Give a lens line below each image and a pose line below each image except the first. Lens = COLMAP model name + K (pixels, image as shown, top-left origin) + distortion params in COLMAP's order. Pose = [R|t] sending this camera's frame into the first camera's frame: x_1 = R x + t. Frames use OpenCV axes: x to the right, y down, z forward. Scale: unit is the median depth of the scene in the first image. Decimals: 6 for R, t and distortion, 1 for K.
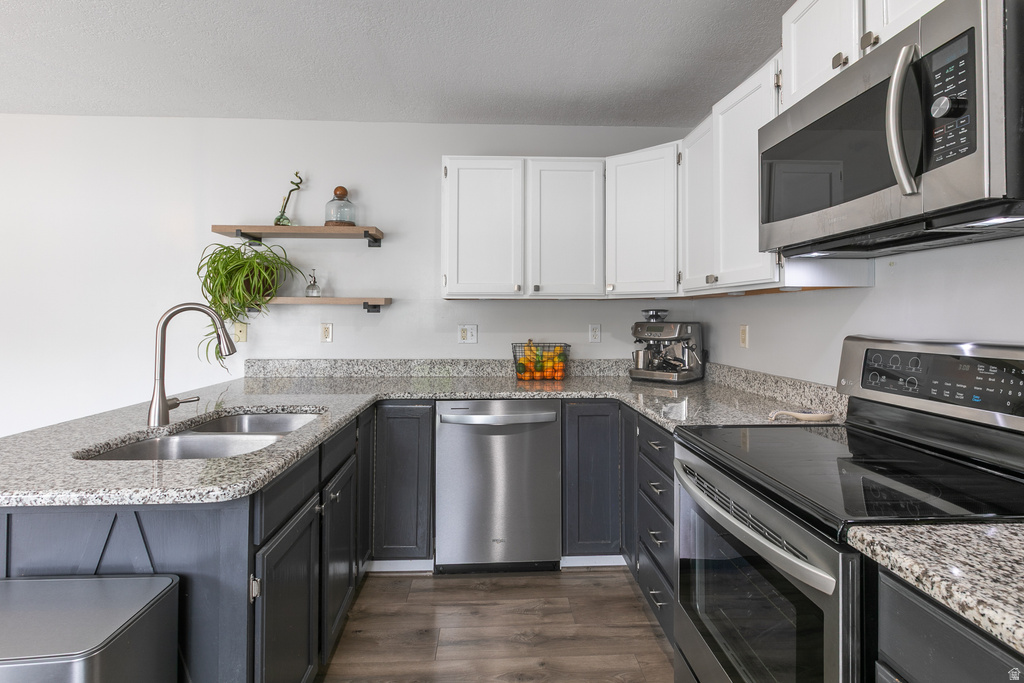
lens RADIAL K [[506.1, 0, 514.8], [0, 506.1, 301.7], [0, 0, 1]] dist [-0.000153, -0.002875]
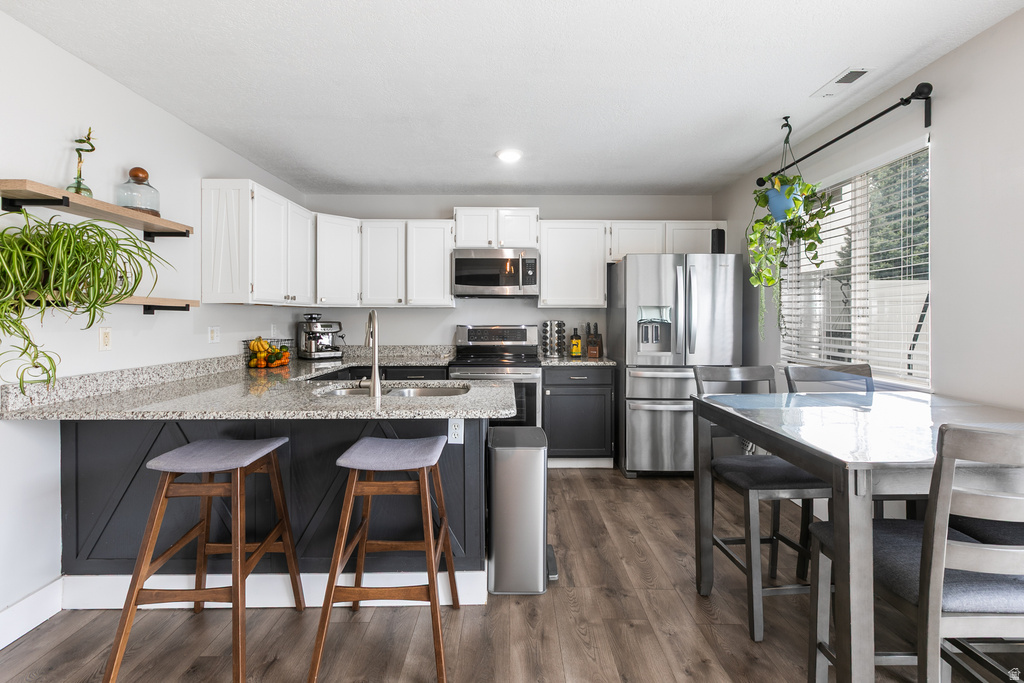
lens RADIAL K [[470.9, 0, 515.7], [0, 470.9, 324.2], [0, 0, 1]] dist [0.000316, 0.000018]
pose [[0.015937, -0.012044, 0.999800, -1.167238], [-0.030152, 0.999467, 0.012521, 0.008926], [-0.999418, -0.030345, 0.015565, 0.352615]]
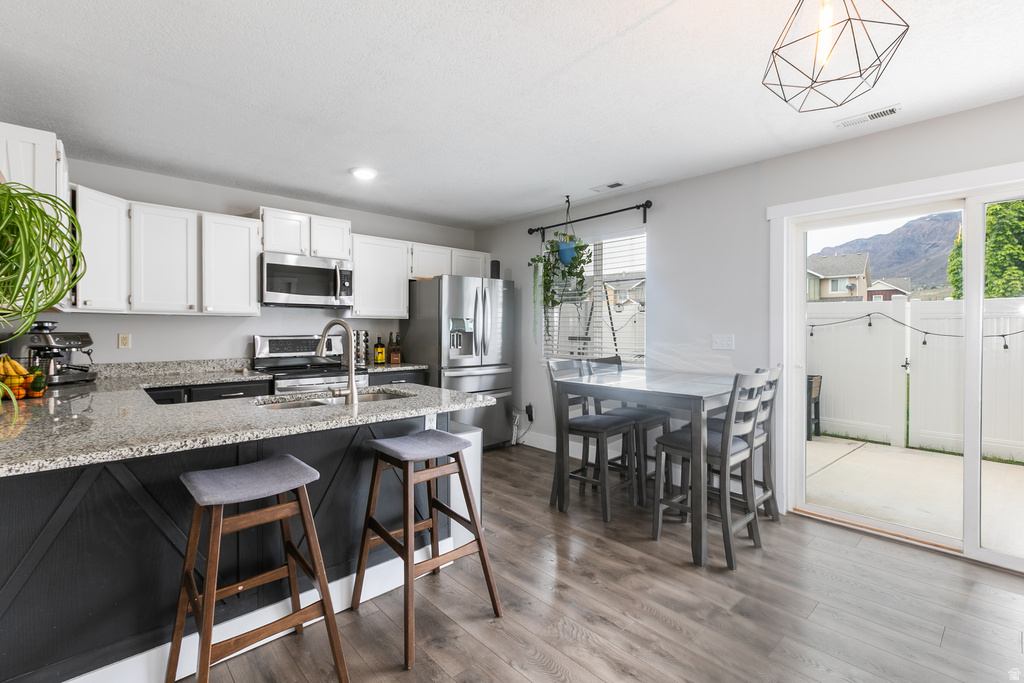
lens RADIAL K [[473.4, 0, 510.9], [0, 473.4, 332.4], [0, 0, 1]] dist [0.015671, -0.000163]
pose [[-0.658058, -0.007871, 0.752926, -1.186517], [-0.023325, 0.999679, -0.009936, 0.023925], [-0.752606, -0.024101, -0.658030, 0.919108]]
